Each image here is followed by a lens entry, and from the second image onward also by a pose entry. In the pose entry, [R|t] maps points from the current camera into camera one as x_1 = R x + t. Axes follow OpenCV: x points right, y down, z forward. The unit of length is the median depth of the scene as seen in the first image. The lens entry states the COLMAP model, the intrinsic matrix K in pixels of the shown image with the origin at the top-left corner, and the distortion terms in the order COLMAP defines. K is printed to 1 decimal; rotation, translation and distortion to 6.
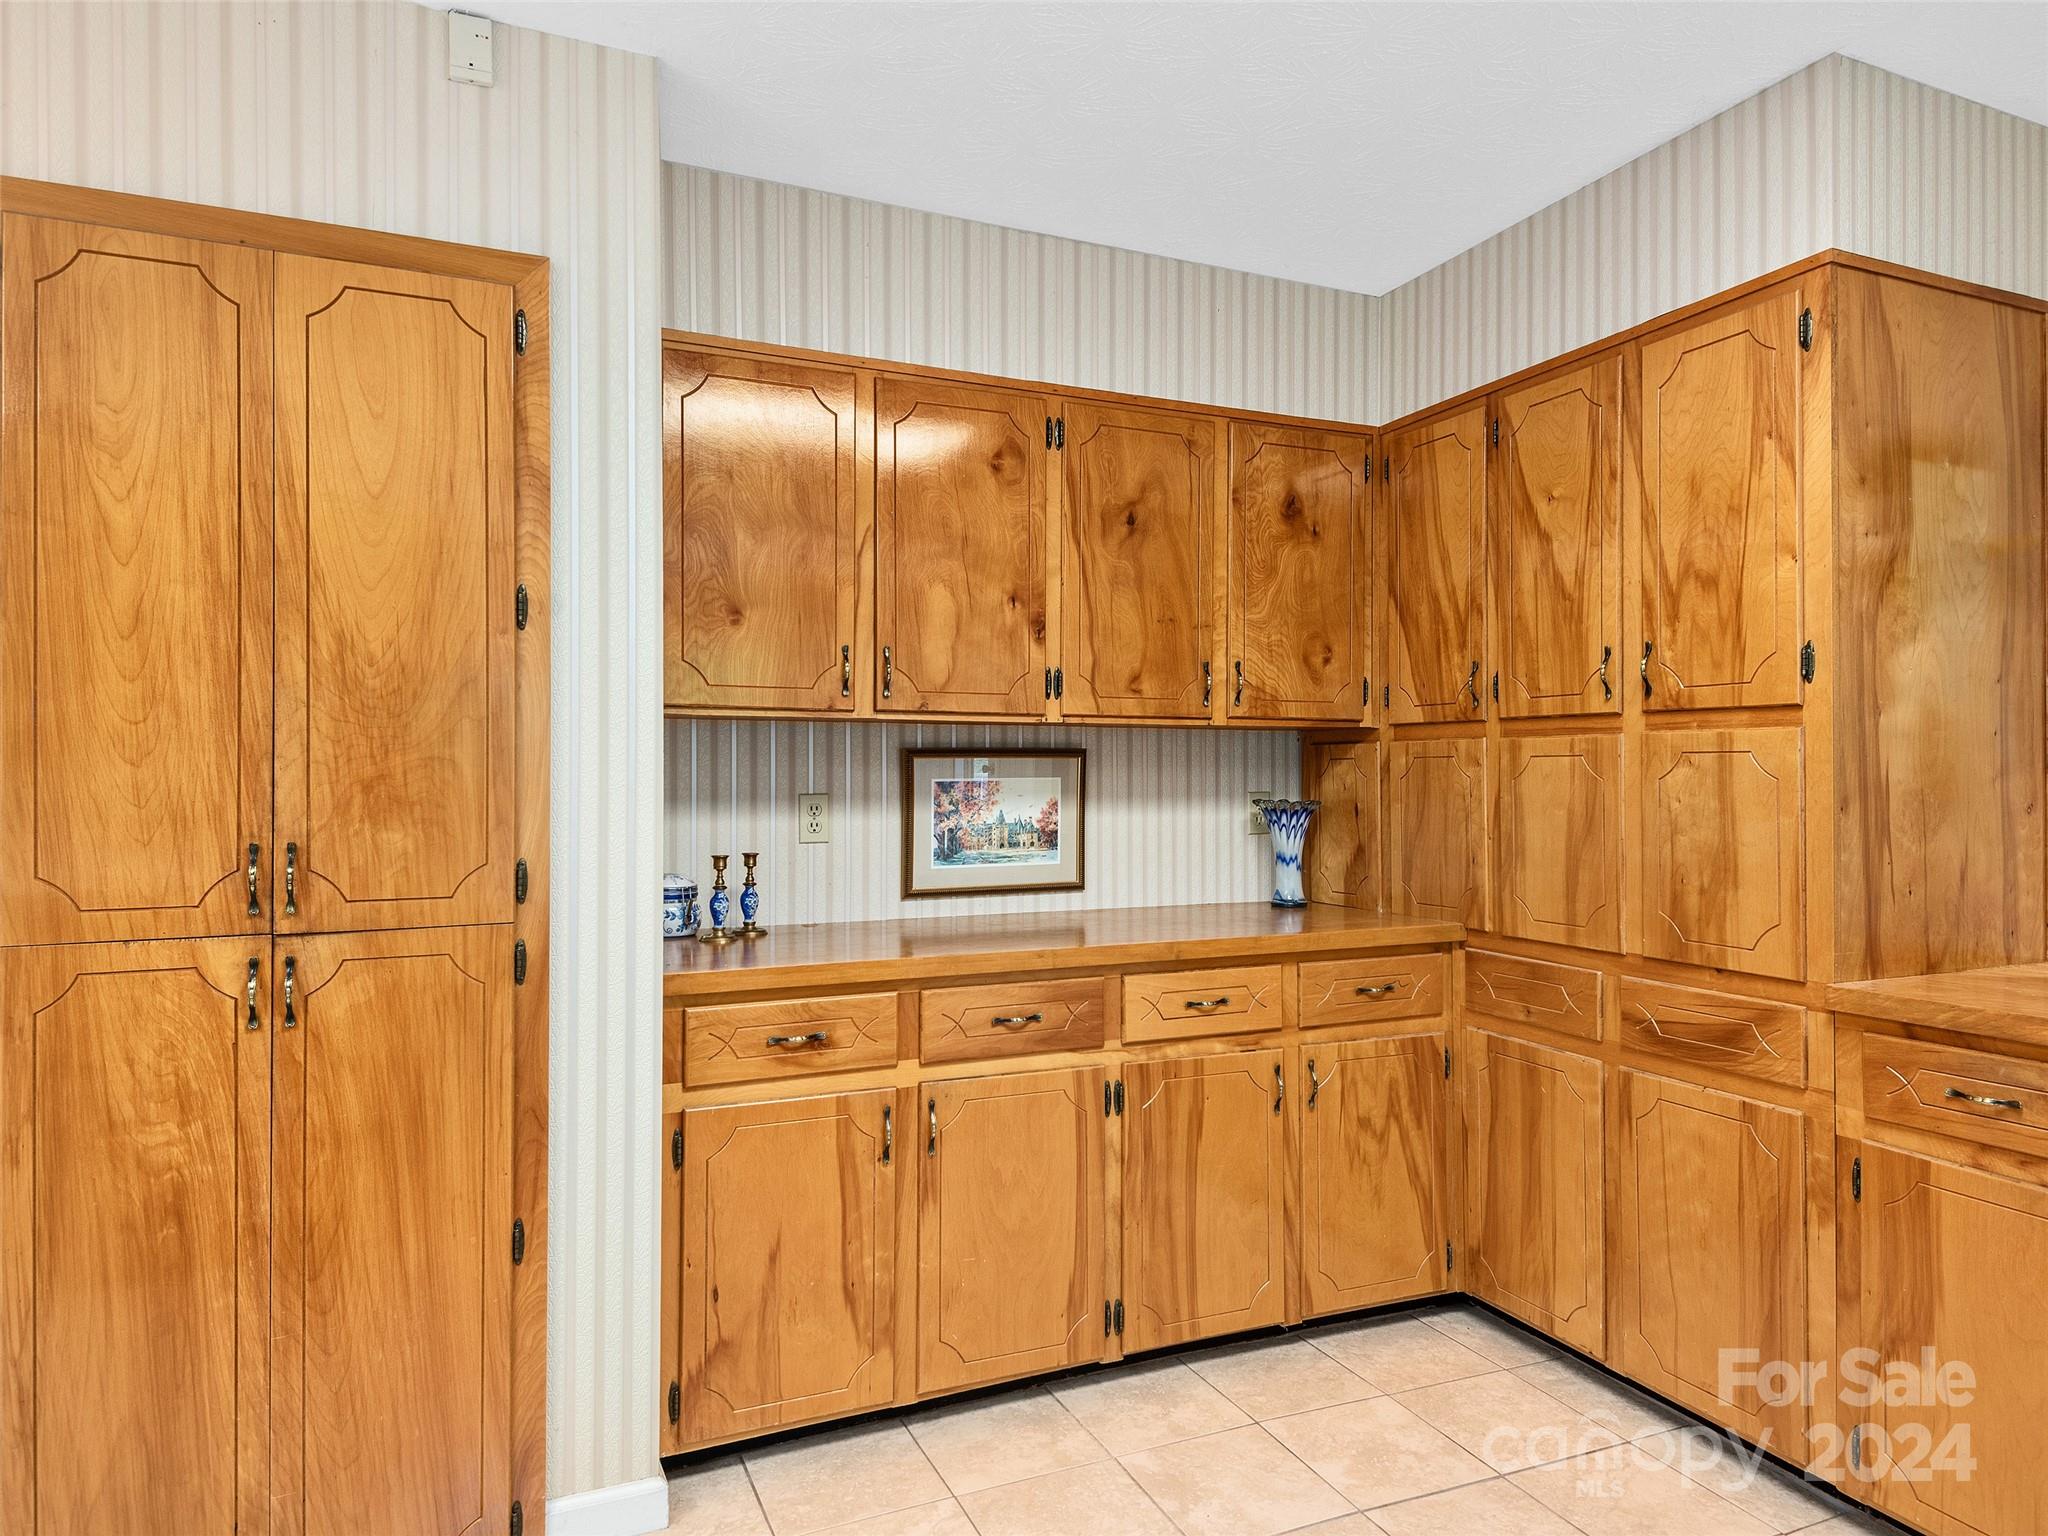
lens RADIAL K [[1259.6, 0, 1034.5], [0, 1259.6, 758.1], [0, 0, 1]] dist [0.026848, -0.008285]
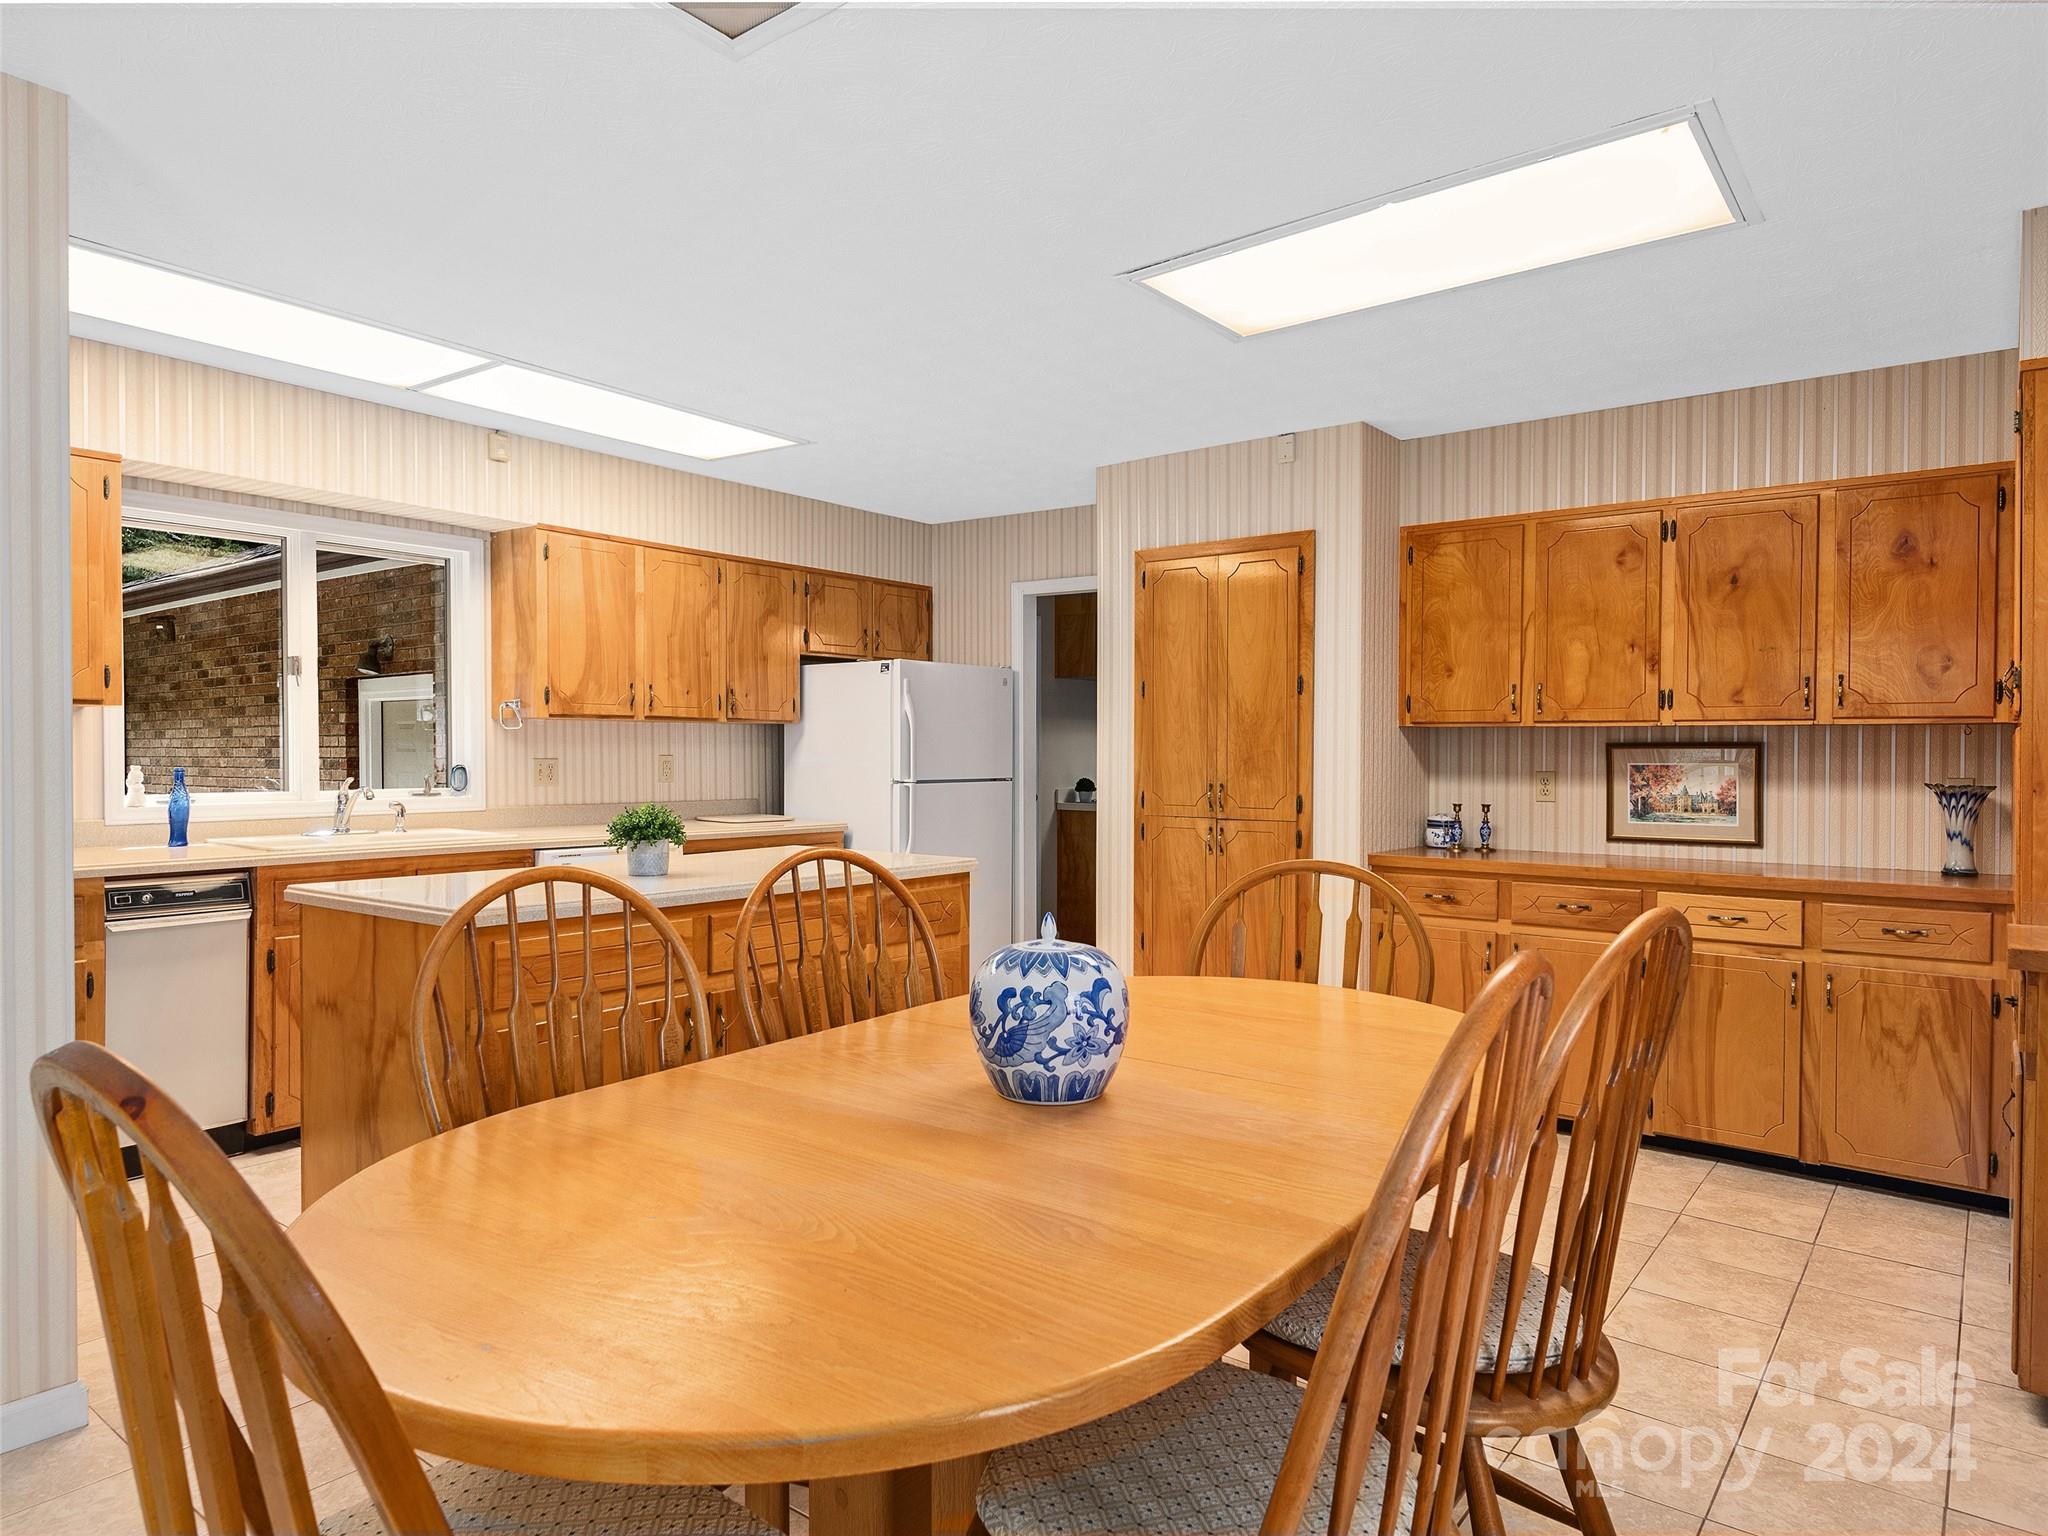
lens RADIAL K [[1259.6, 0, 1014.4], [0, 1259.6, 766.3], [0, 0, 1]] dist [0.026848, -0.008285]
pose [[0.485235, 0.011301, -0.874311, 0.954221], [0.003356, 0.999885, 0.014787, -0.005103], [0.874378, -0.010110, 0.485141, -0.401577]]
